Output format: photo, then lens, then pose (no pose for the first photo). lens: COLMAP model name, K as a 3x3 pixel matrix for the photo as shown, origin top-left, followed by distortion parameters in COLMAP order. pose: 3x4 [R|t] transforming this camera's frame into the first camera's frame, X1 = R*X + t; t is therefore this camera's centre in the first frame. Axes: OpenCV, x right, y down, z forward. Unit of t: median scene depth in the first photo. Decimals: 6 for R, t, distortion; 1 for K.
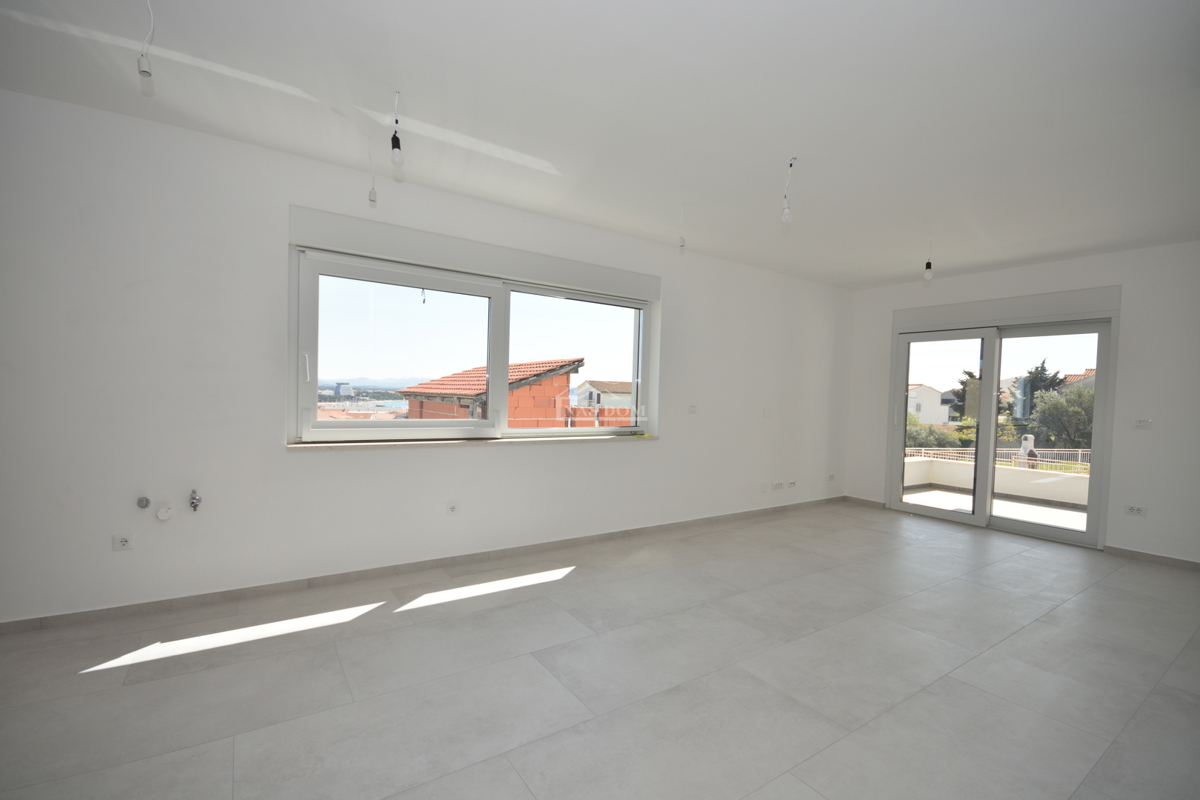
lens RADIAL K [[530.6, 0, 604.2], [0, 530.6, 412.0], [0, 0, 1]] dist [0.002542, -0.000040]
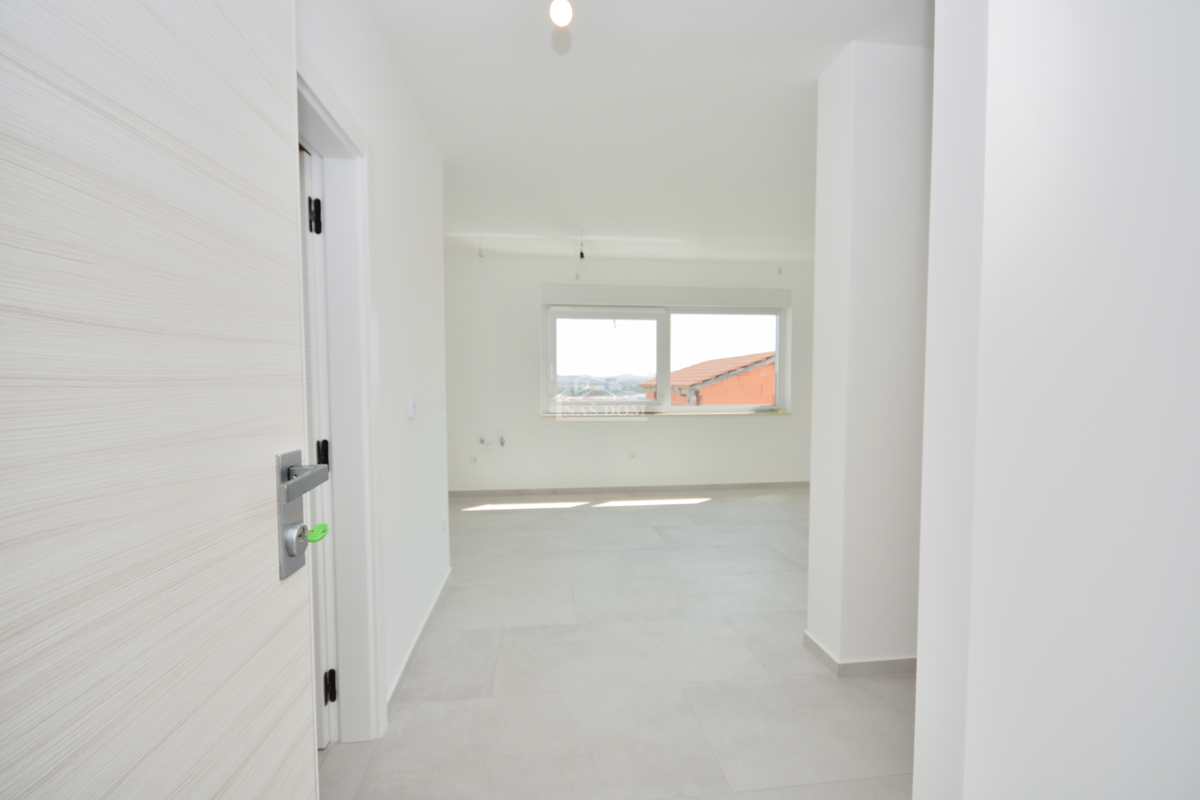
lens RADIAL K [[526.7, 0, 598.8], [0, 526.7, 409.5], [0, 0, 1]] dist [0.000643, -0.003123]
pose [[0.885634, -0.004946, -0.464357, 0.295091], [0.010133, 0.999911, 0.008675, 0.023032], [0.464273, -0.012388, 0.885605, -0.365842]]
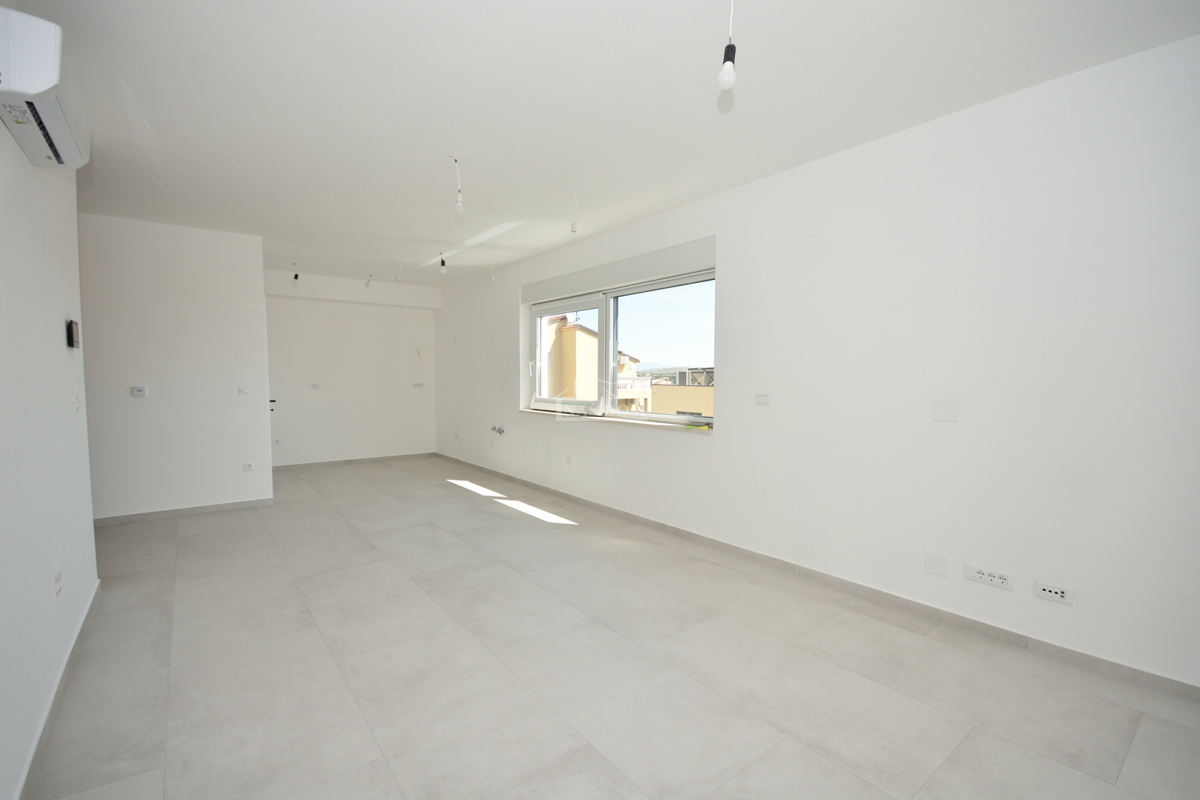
lens RADIAL K [[530.6, 0, 604.2], [0, 530.6, 412.0], [0, 0, 1]] dist [0.002542, -0.000040]
pose [[0.058414, 0.028818, -0.997876, 0.939020], [-0.044537, 0.998663, 0.026234, 0.003954], [0.997298, 0.042910, 0.059620, 0.809555]]
